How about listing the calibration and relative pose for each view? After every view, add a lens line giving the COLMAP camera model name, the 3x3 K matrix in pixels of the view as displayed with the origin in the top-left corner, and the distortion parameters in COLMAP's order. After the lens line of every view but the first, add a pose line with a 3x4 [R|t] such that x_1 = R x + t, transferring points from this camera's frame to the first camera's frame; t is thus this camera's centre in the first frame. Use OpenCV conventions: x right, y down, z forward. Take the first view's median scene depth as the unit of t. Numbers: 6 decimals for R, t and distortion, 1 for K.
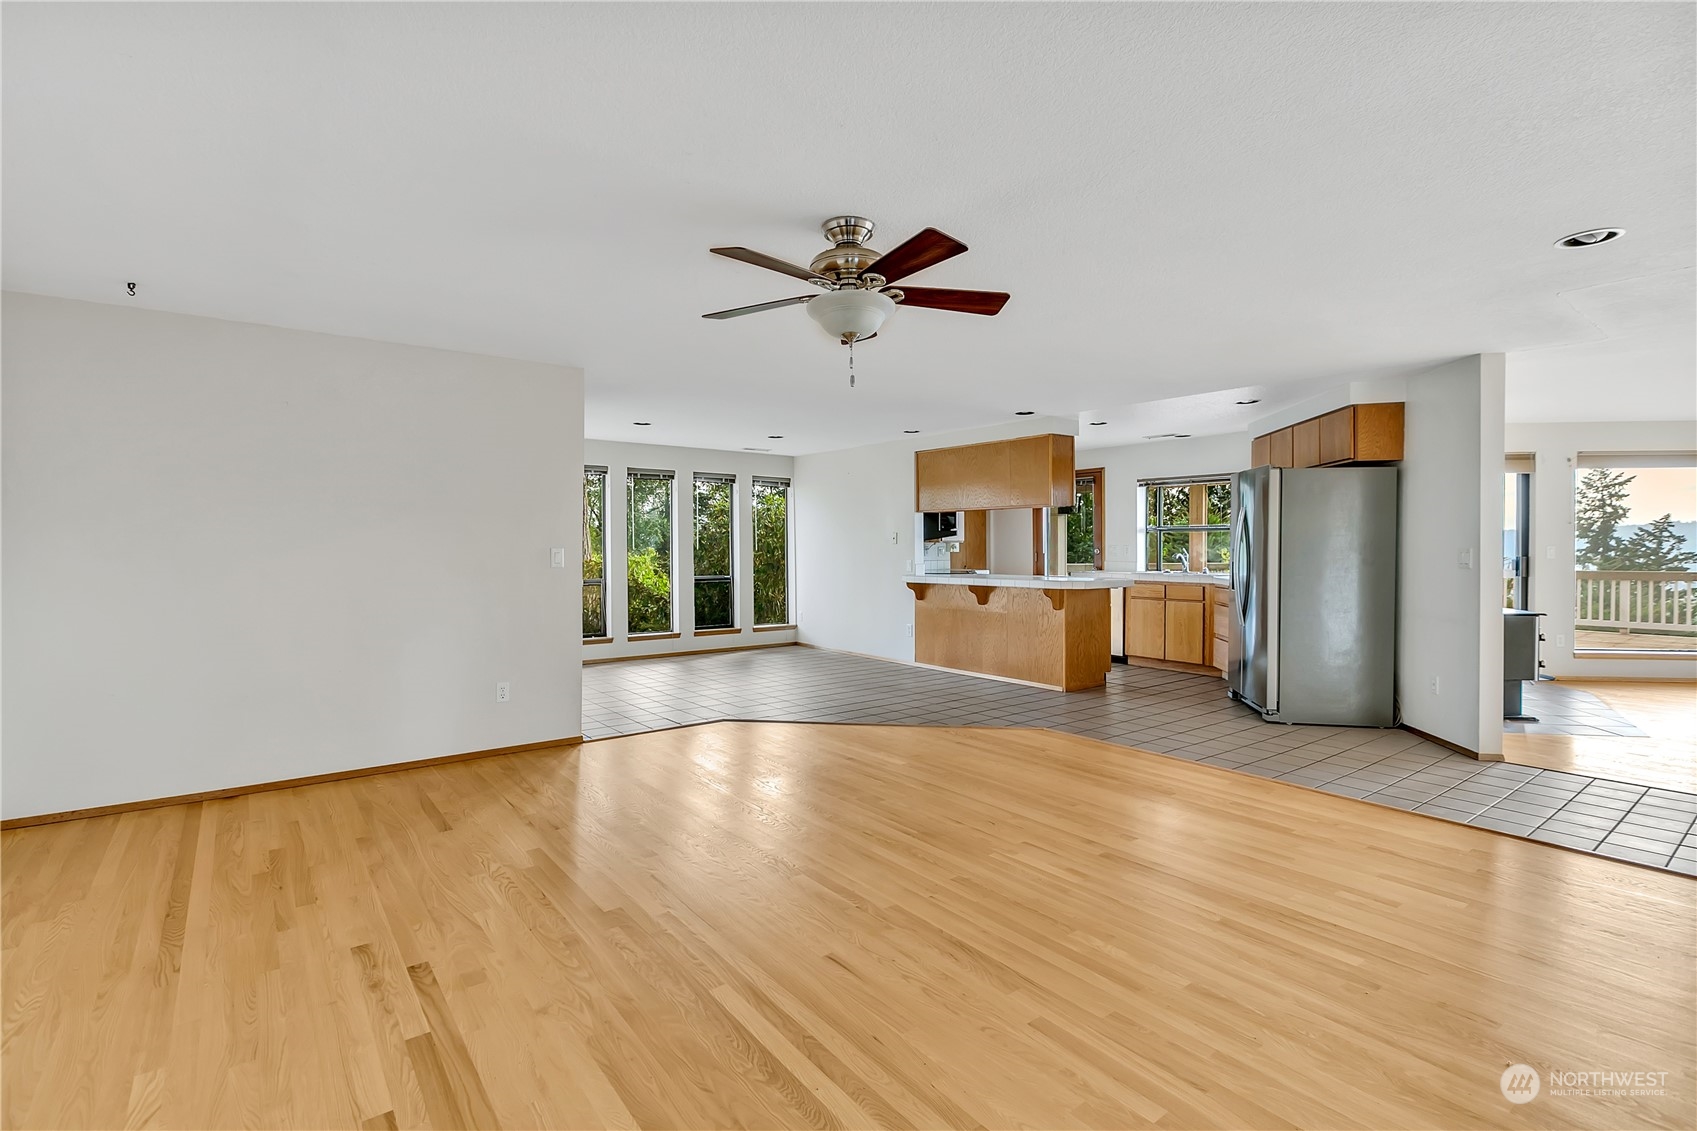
lens RADIAL K [[797.5, 0, 850.7], [0, 797.5, 553.2], [0, 0, 1]] dist [-0.001922, -0.000658]
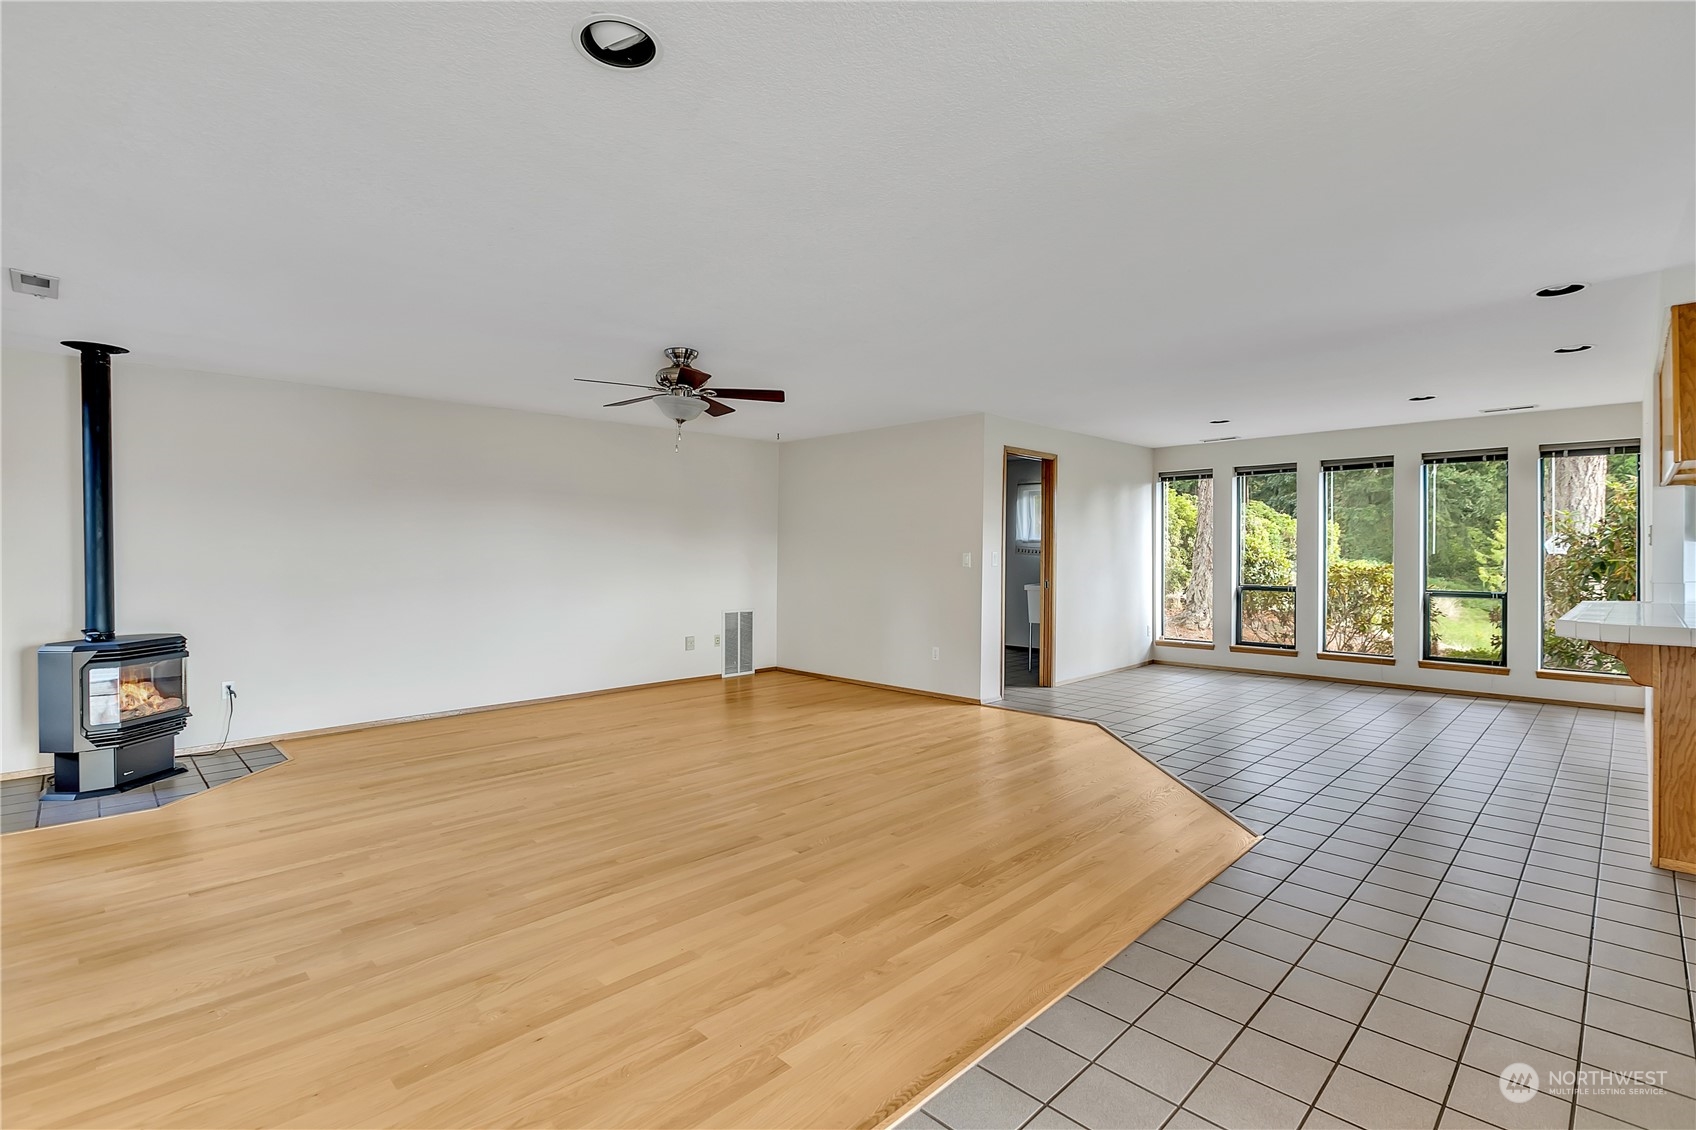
lens RADIAL K [[792.1, 0, 848.5], [0, 792.1, 555.5], [0, 0, 1]] dist [0.000730, -0.000068]
pose [[0.123027, 0.010038, -0.992353, 1.262795], [-0.007538, 0.999929, 0.009180, -0.016520], [0.992375, 0.006351, 0.123094, 0.888883]]
